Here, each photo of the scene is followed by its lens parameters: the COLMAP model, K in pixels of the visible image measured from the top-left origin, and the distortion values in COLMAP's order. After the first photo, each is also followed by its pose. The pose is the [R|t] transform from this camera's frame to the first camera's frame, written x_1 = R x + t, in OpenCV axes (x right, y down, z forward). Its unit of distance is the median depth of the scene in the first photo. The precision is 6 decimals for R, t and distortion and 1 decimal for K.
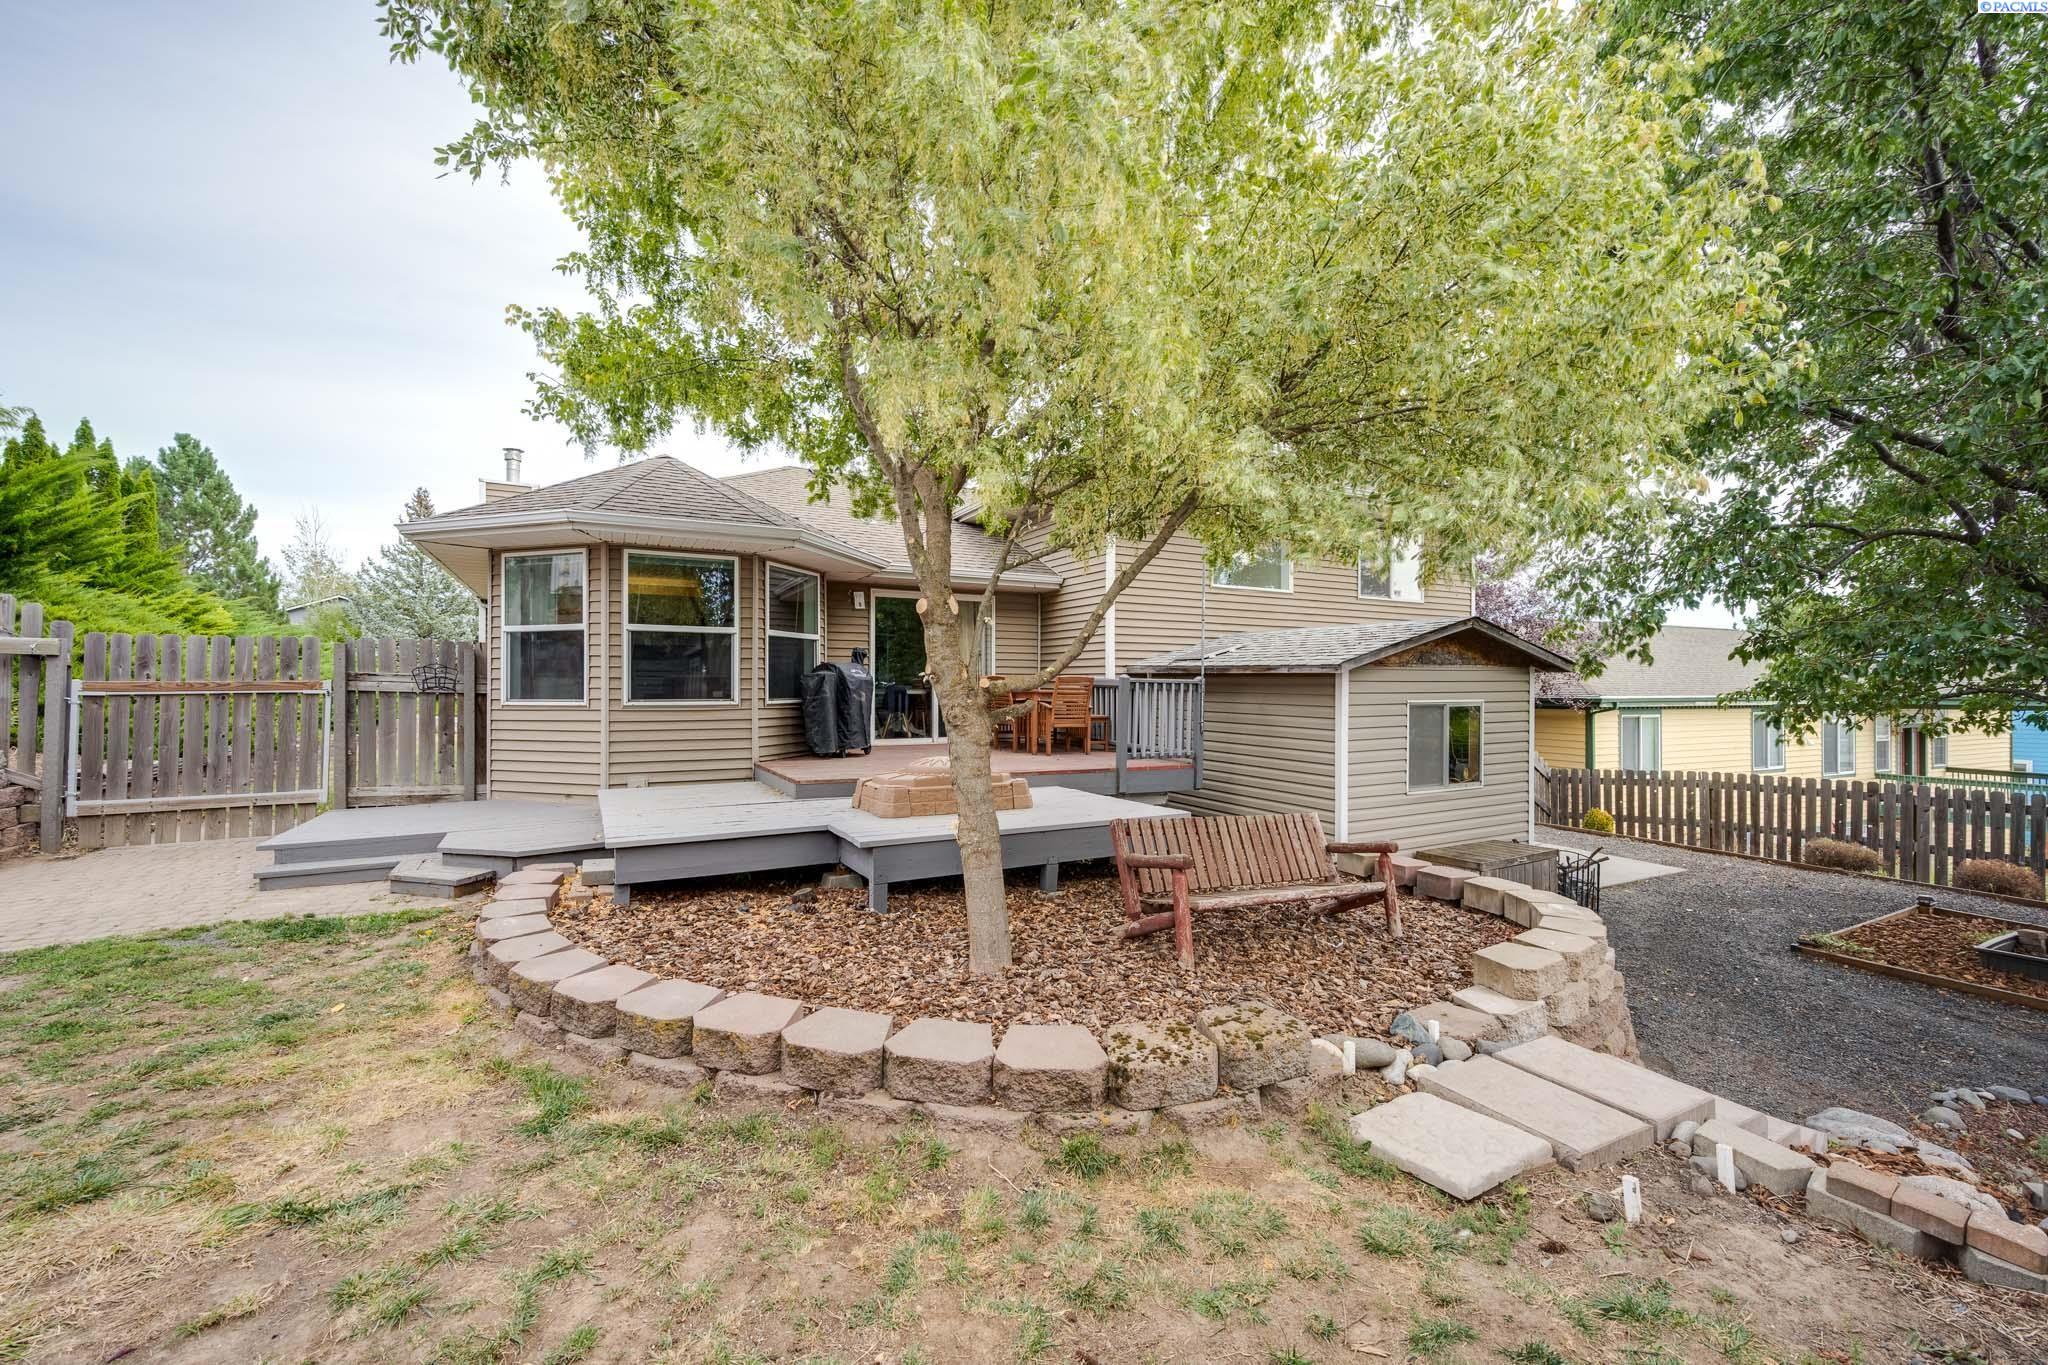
lens RADIAL K [[818.2, 0, 1026.3], [0, 818.2, 697.7], [0, 0, 1]] dist [-0.001273, -0.000397]
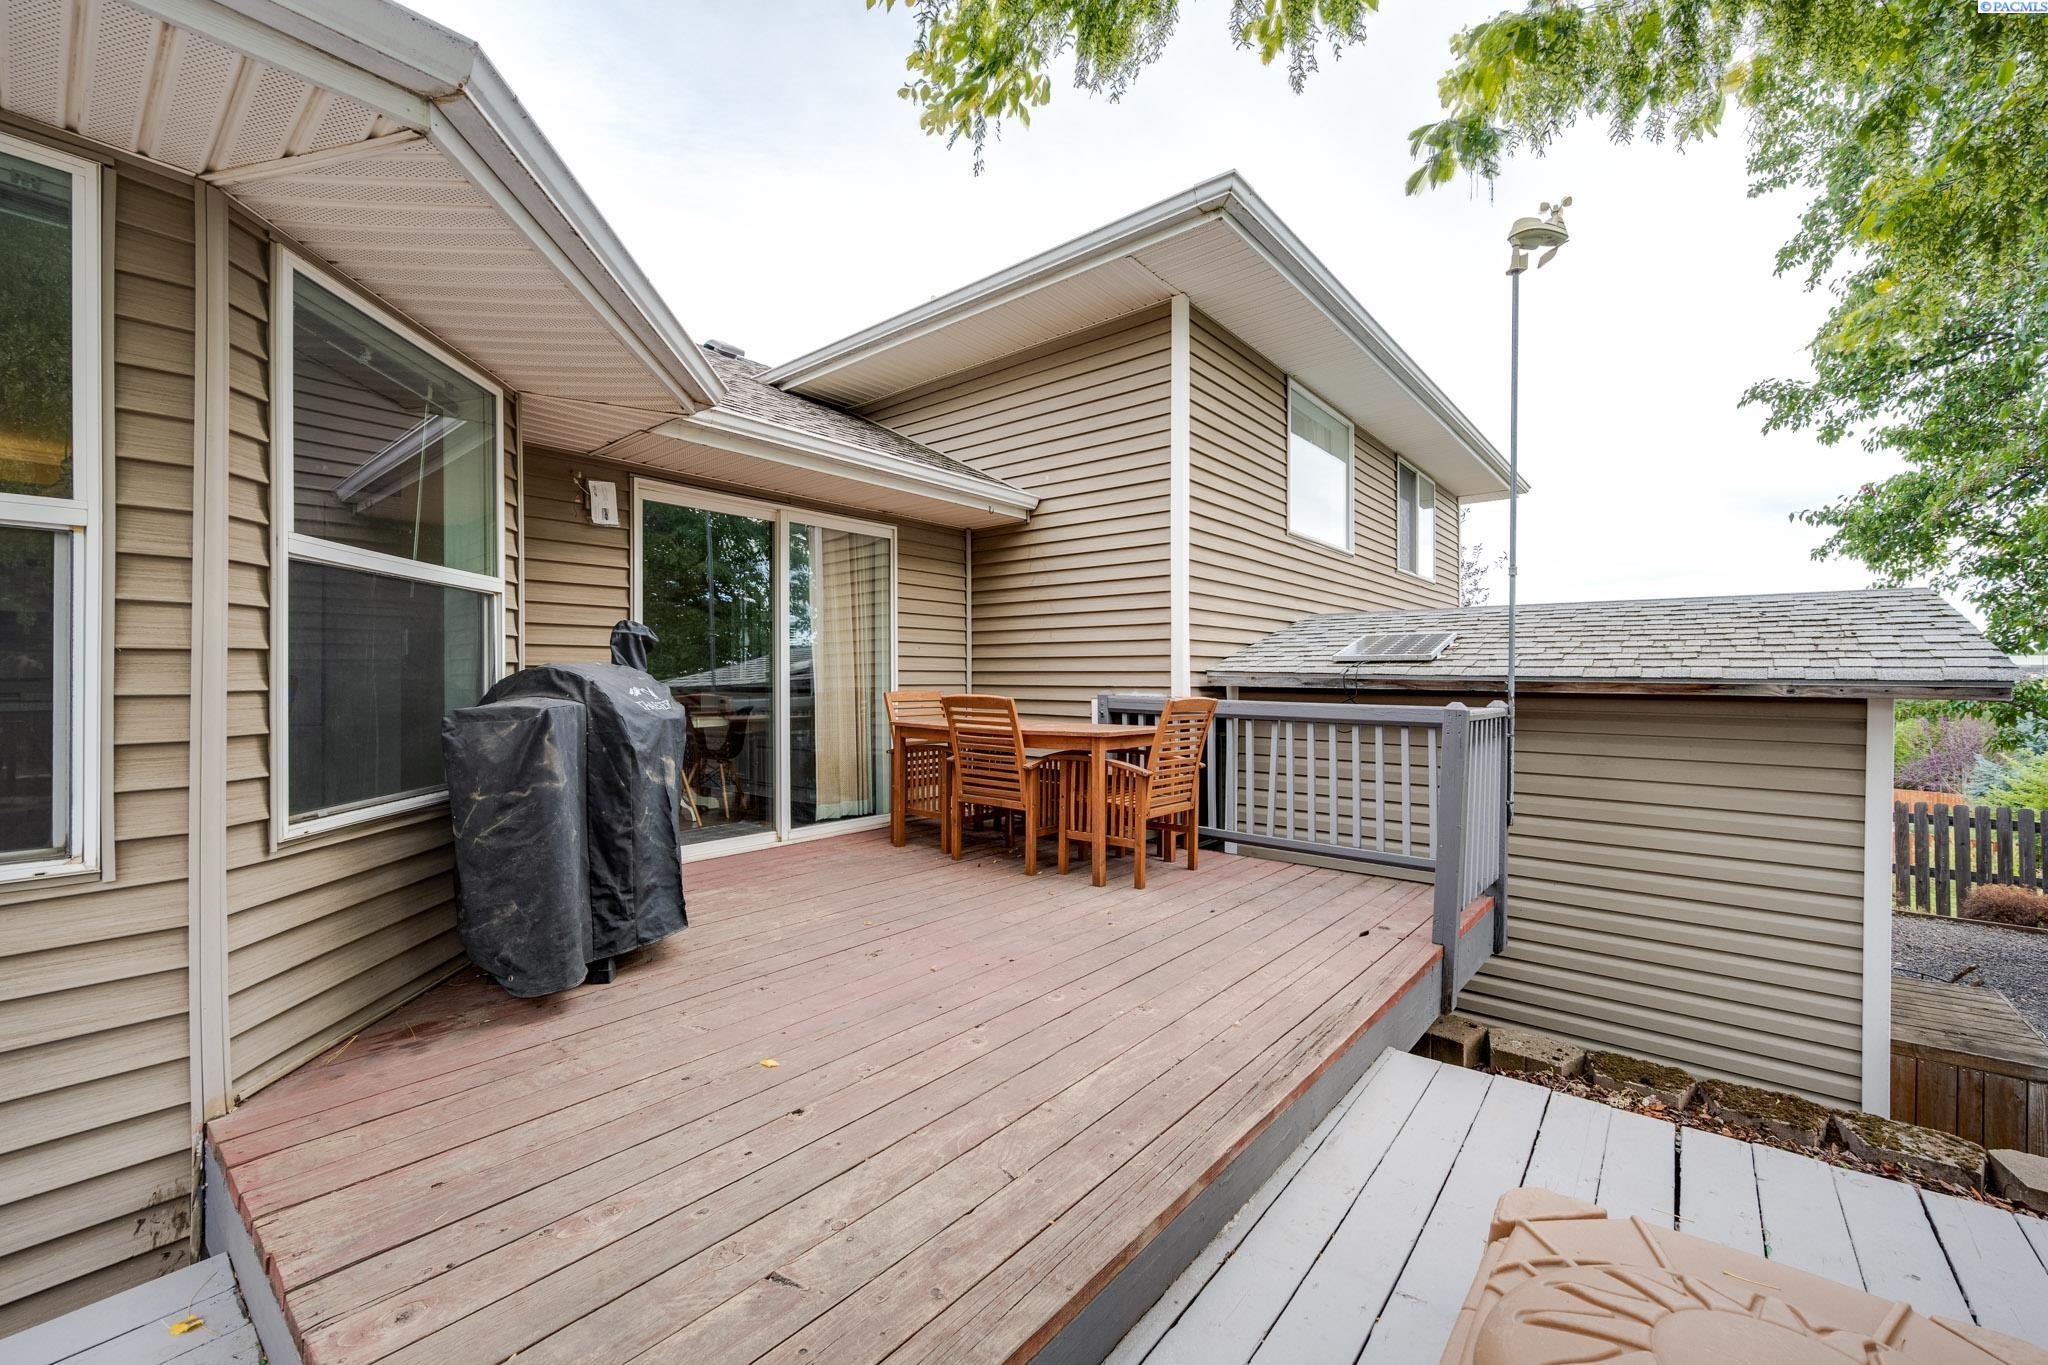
lens RADIAL K [[826.1, 0, 1034.4], [0, 826.1, 682.0], [0, 0, 1]] dist [0.001773, -0.000021]
pose [[0.923155, -0.006546, 0.384373, -0.222317], [0.011164, 0.999890, -0.009784, -0.036759], [-0.384266, 0.013323, 0.923126, 0.745204]]
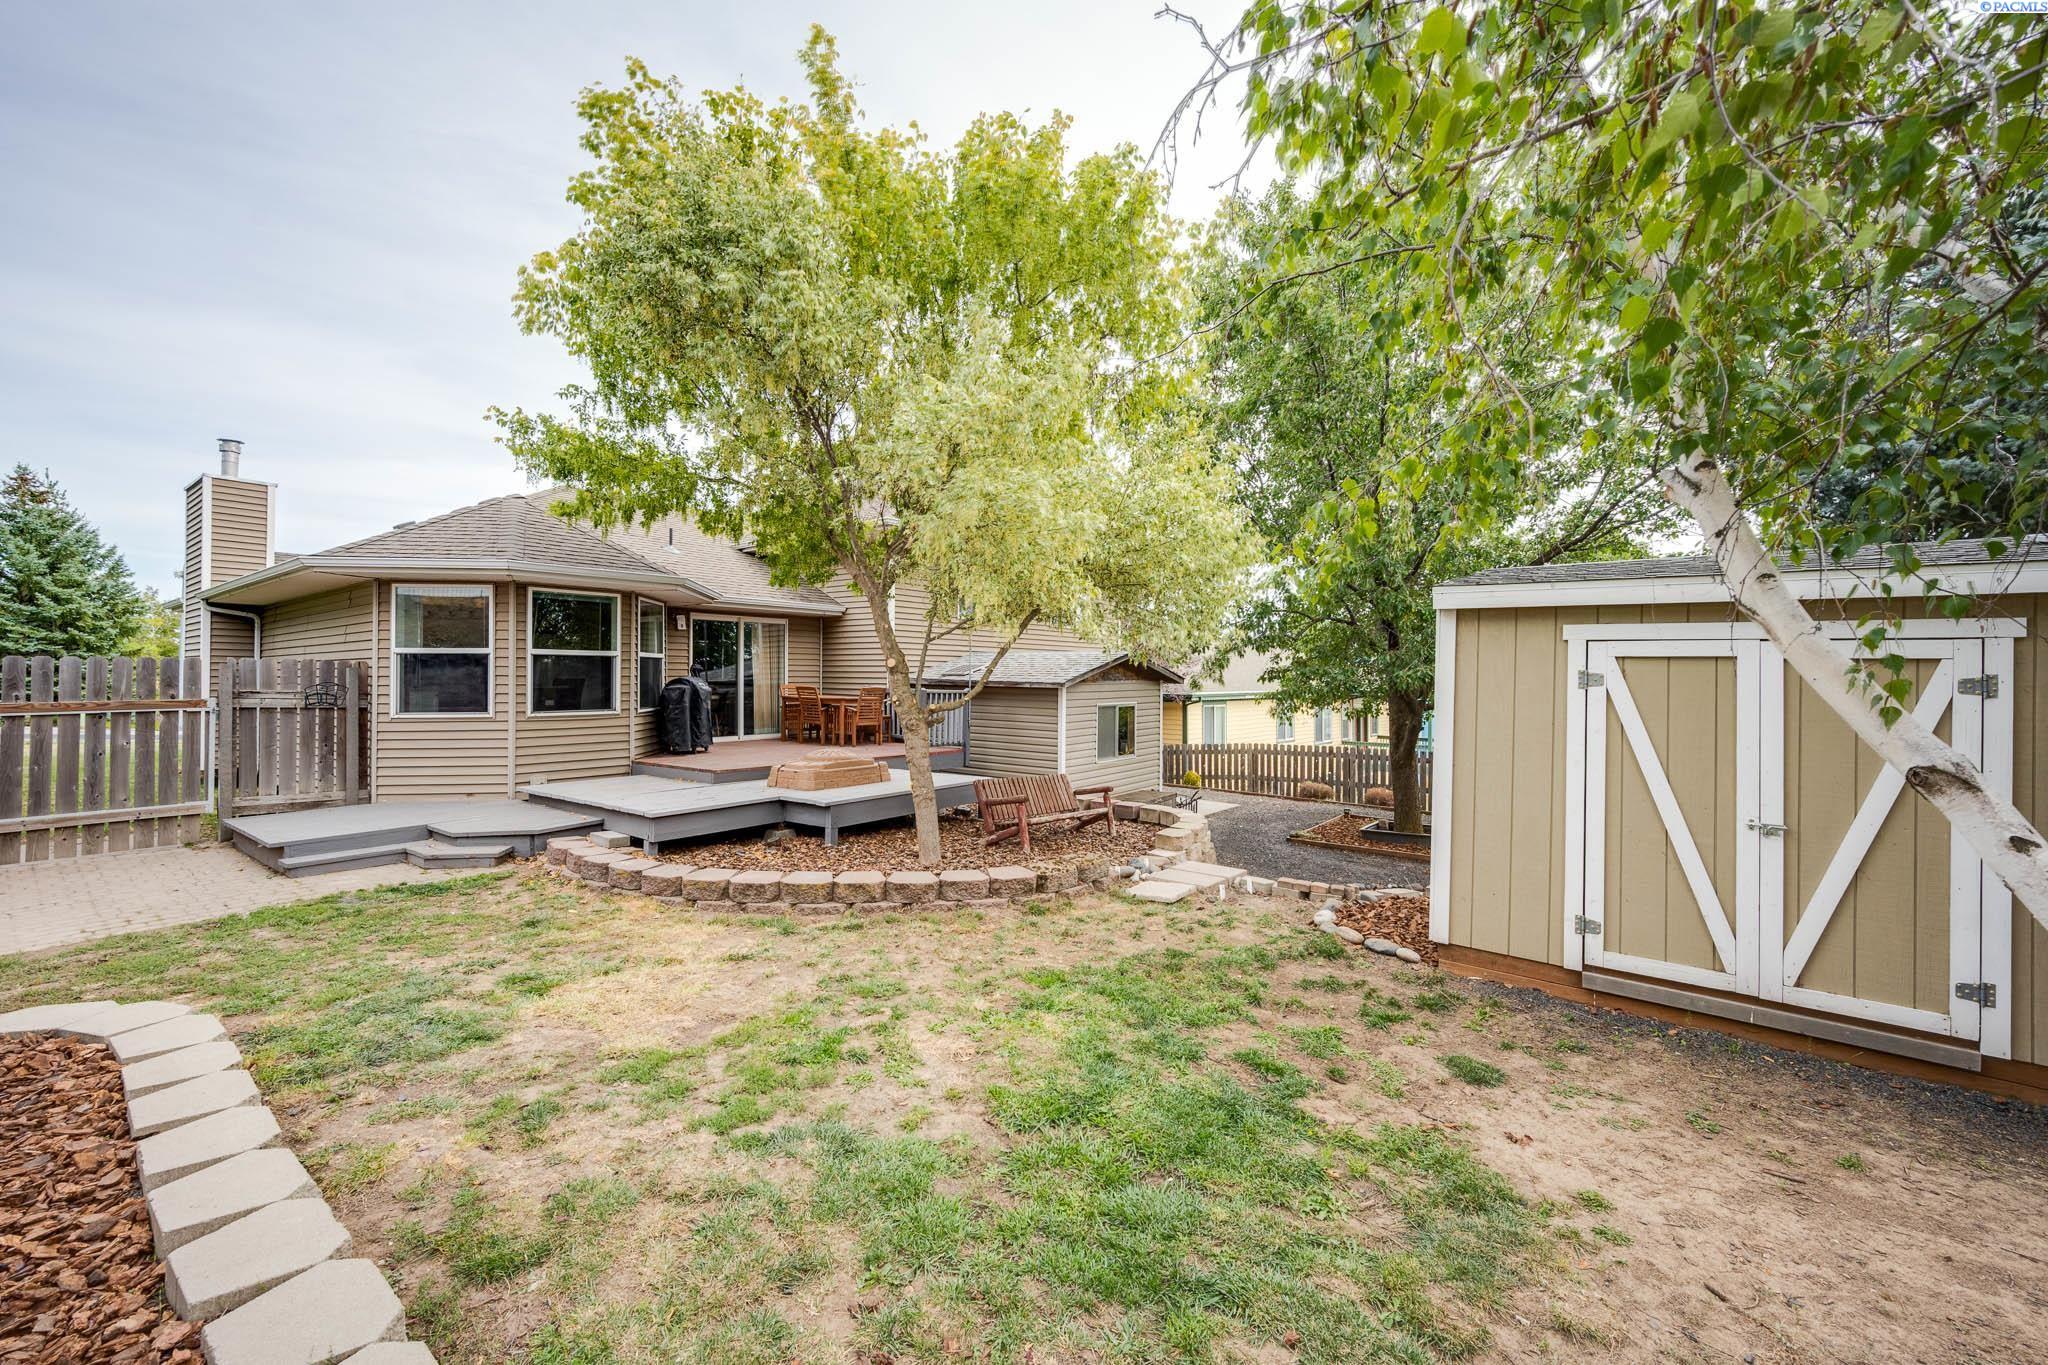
lens RADIAL K [[818.2, 0, 1026.3], [0, 818.2, 697.7], [0, 0, 1]] dist [-0.001273, -0.000397]
pose [[0.912233, -0.009352, 0.409565, -0.312331], [0.003749, 0.999888, 0.014483, -0.032669], [-0.409655, -0.011676, 0.912166, -0.393690]]
